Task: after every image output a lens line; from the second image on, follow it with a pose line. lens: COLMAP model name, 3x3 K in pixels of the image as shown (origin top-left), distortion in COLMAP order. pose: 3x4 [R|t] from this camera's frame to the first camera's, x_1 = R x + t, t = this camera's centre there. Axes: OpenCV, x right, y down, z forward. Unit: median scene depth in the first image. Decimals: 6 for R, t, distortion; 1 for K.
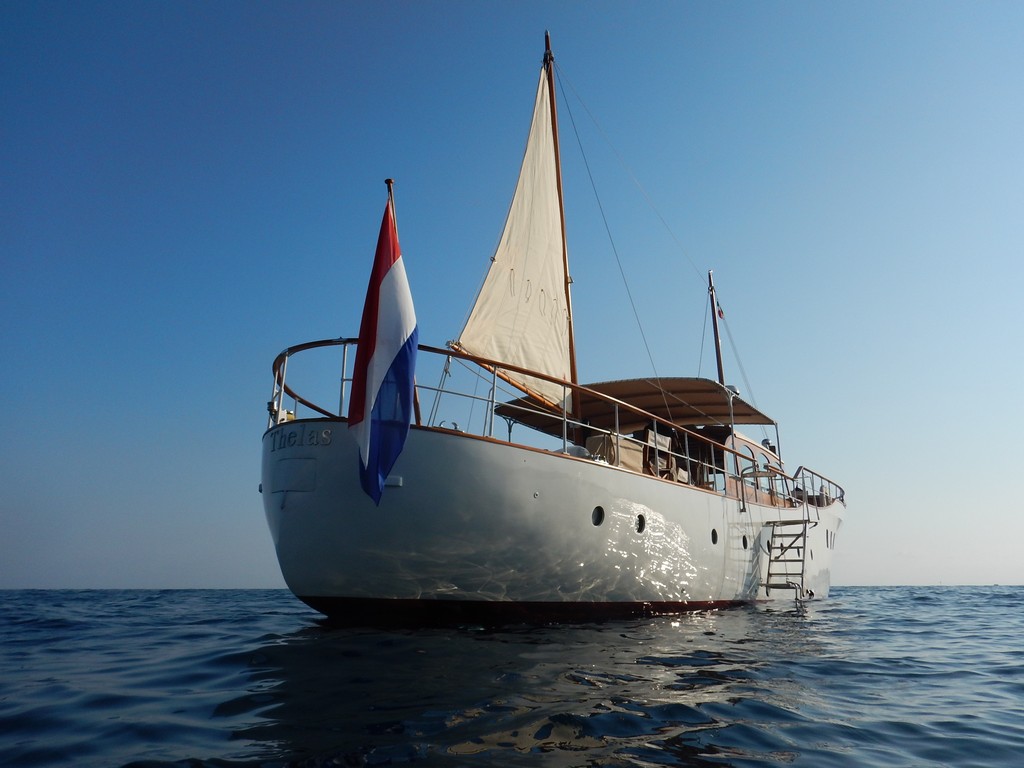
lens RADIAL K [[752.6, 0, 512.0], [0, 752.6, 384.0], [0, 0, 1]] dist [-0.012375, -0.003384]
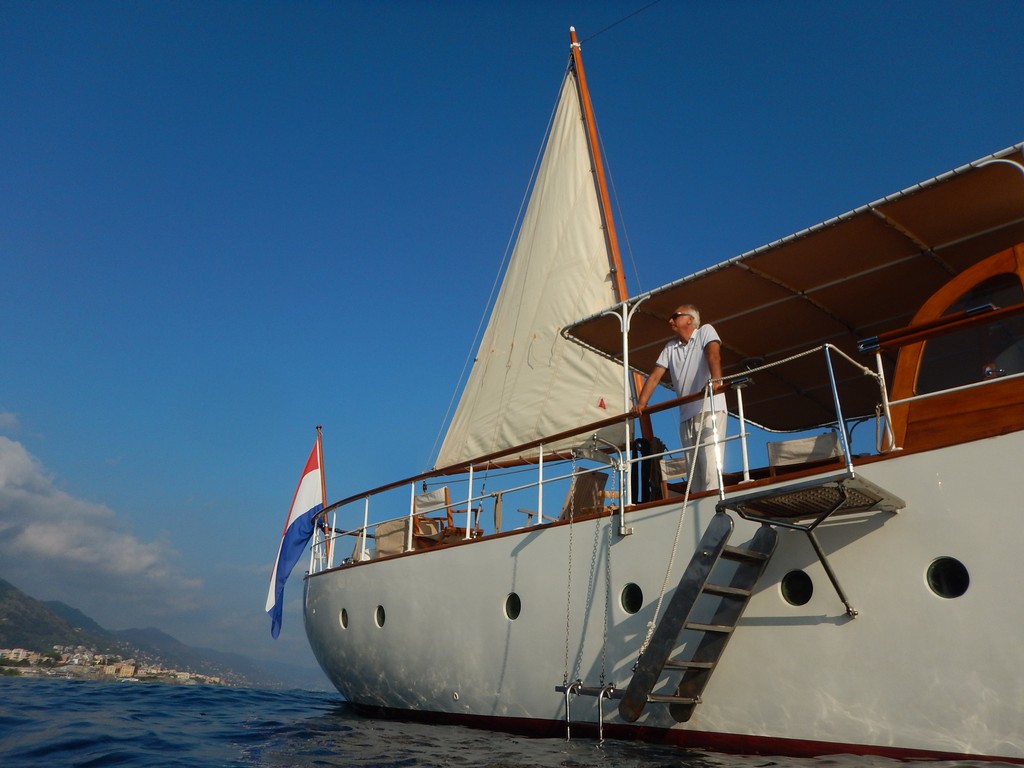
lens RADIAL K [[797.7, 0, 512.0], [0, 797.7, 384.0], [0, 0, 1]] dist [-0.000017, 0.000410]
pose [[-0.227047, -0.352633, -0.907800, 0.893935], [0.233202, 0.885339, -0.402233, 0.296797], [0.945551, -0.303026, -0.118779, 1.113501]]
